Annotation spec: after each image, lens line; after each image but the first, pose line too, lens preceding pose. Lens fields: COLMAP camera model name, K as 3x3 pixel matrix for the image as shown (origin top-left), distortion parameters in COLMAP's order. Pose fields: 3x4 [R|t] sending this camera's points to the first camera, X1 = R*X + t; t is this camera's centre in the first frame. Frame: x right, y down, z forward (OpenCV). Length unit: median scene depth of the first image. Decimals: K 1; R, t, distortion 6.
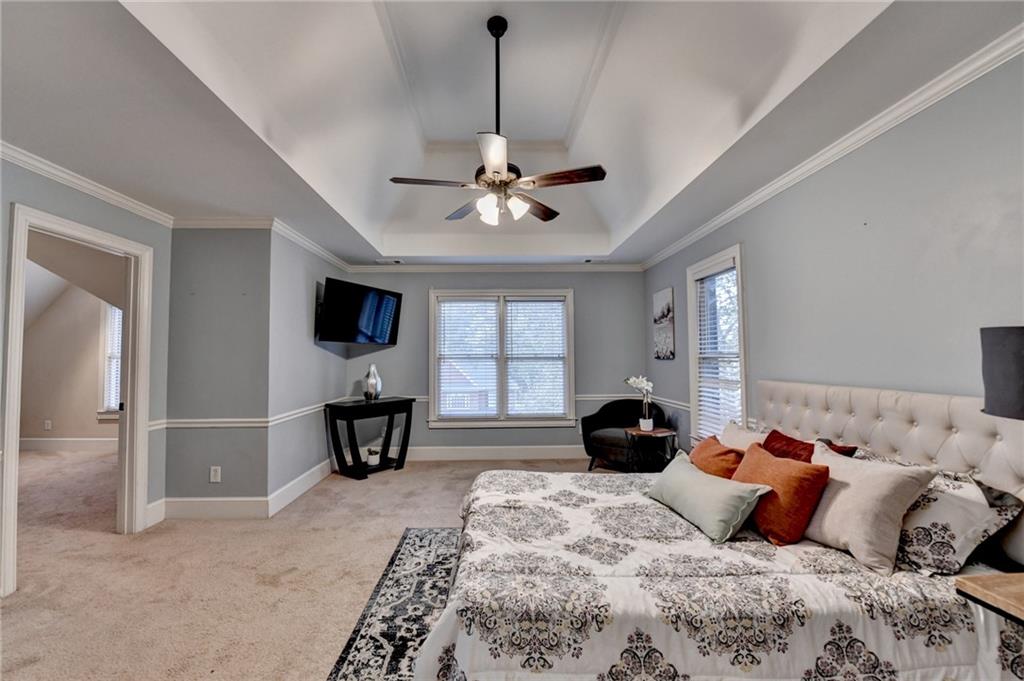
lens RADIAL K [[416.4, 0, 495.9], [0, 416.4, 340.3], [0, 0, 1]] dist [-0.014381, -0.001626]
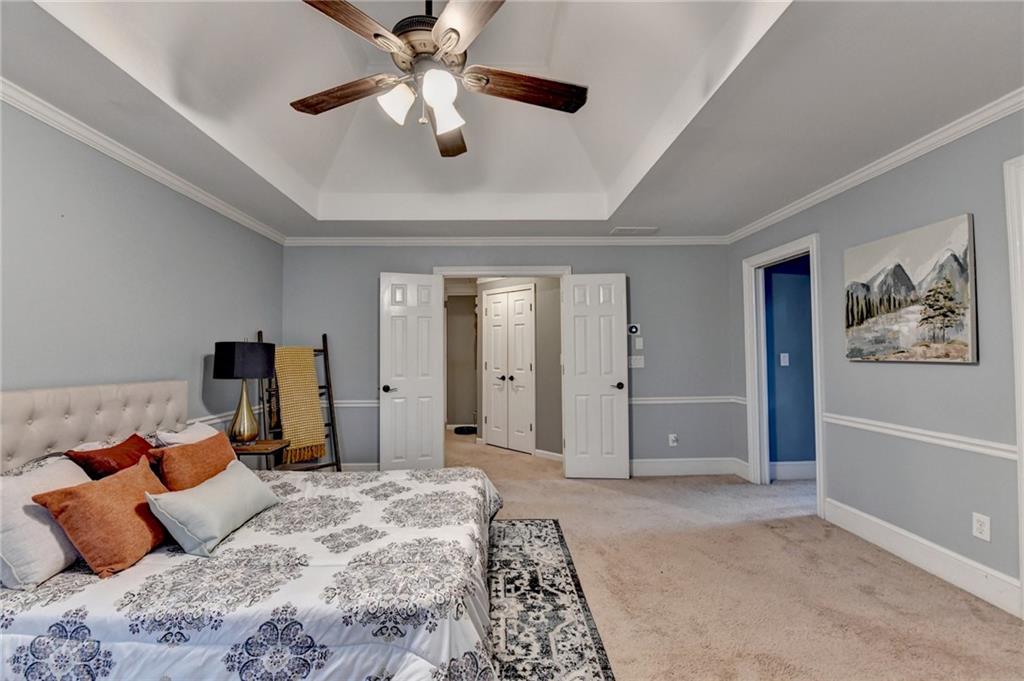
lens RADIAL K [[416.4, 0, 502.9], [0, 416.4, 342.8], [0, 0, 1]] dist [-0.014381, -0.001626]
pose [[-0.999825, 0.014203, -0.012134, -0.091789], [0.015034, 0.997337, -0.071370, 0.076826], [0.011088, -0.071540, -0.997376, 1.588808]]
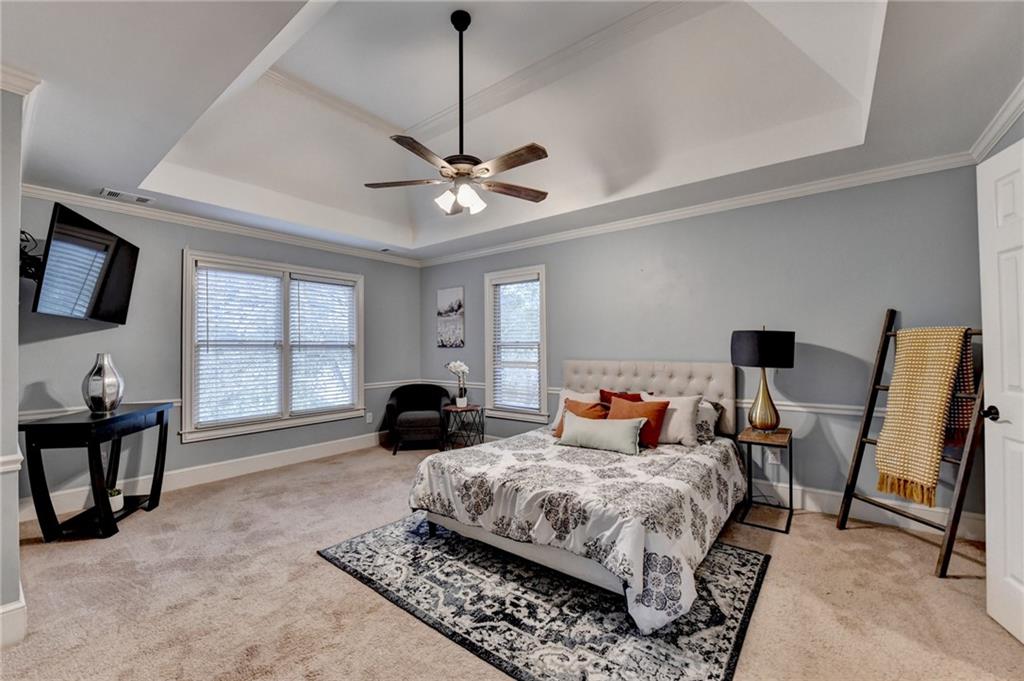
lens RADIAL K [[416.4, 0, 506.8], [0, 416.4, 341.1], [0, 0, 1]] dist [-0.014381, -0.001626]
pose [[0.627135, 0.013512, 0.778794, -0.736289], [-0.031292, 0.999479, 0.007858, 0.025356], [-0.778282, -0.029298, 0.627231, 0.253451]]
